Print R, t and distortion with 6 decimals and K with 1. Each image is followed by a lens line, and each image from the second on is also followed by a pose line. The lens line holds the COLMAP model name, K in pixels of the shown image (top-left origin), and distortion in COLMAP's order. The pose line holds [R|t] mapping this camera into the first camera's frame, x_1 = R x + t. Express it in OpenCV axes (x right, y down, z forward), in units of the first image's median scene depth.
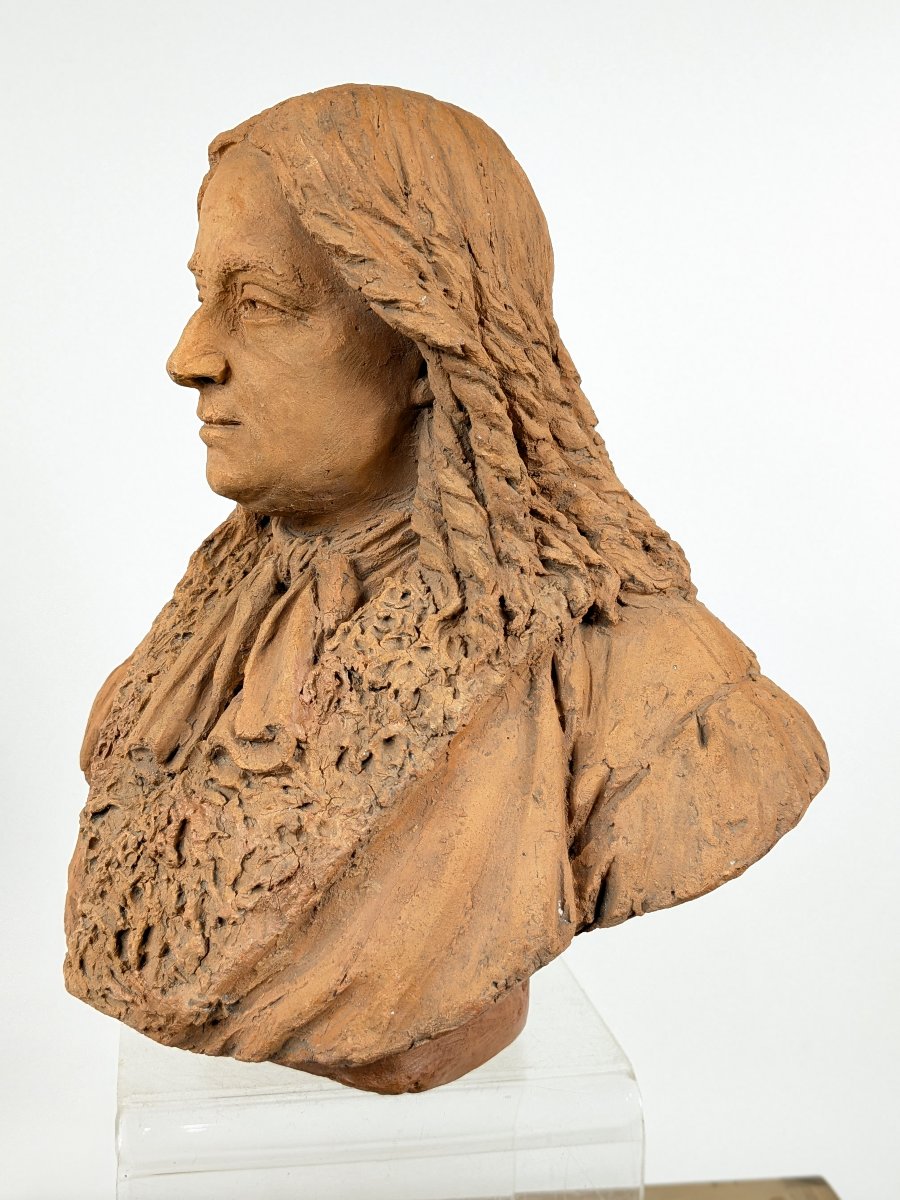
lens RADIAL K [[1493.3, 0, 448.9], [0, 1493.3, 584.0], [0, 0, 1]] dist [0.147751, -0.518460]
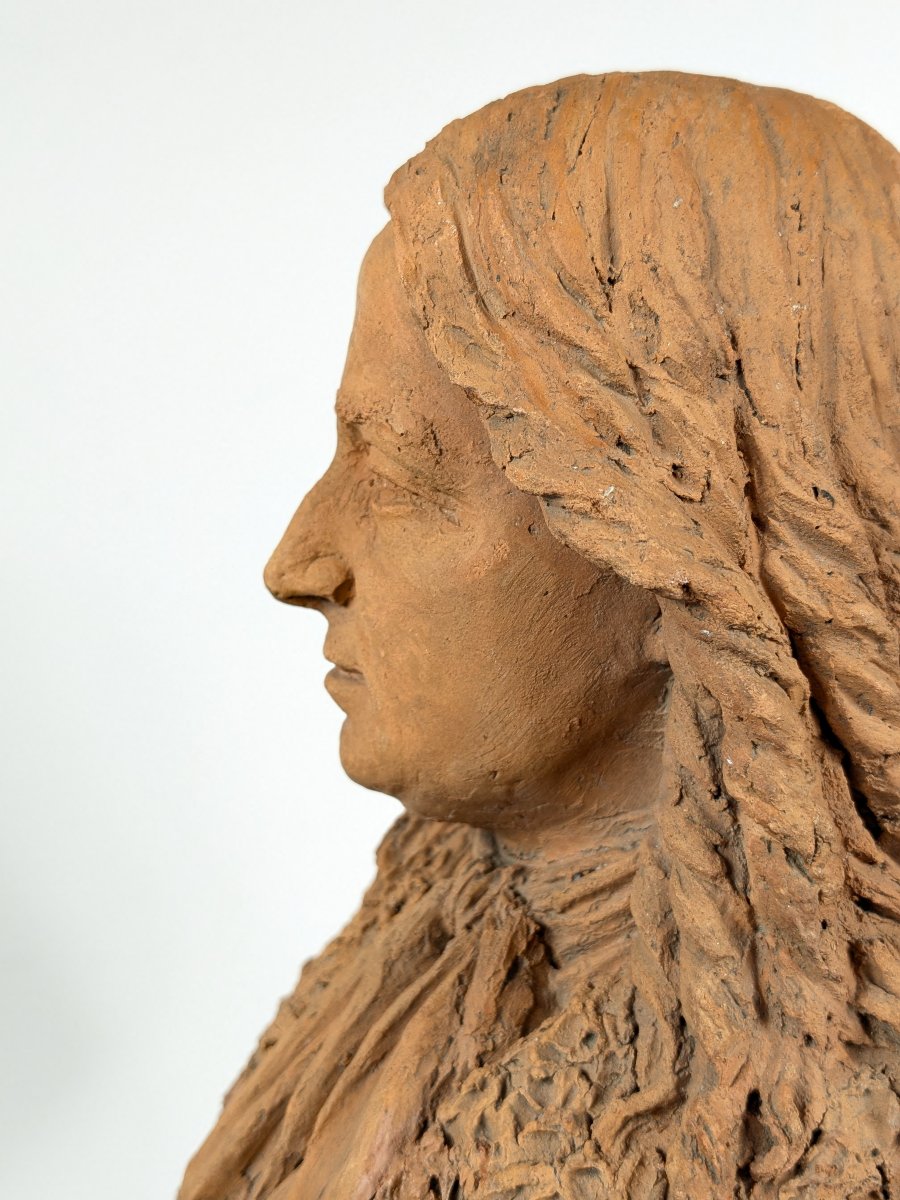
lens RADIAL K [[1493.3, 0, 448.9], [0, 1493.3, 584.0], [0, 0, 1]] dist [0.147751, -0.518460]
pose [[0.878691, 0.053975, -0.474330, 0.170623], [-0.047951, 0.998542, 0.024798, -0.163293], [0.474977, 0.000955, 0.879998, 0.512725]]
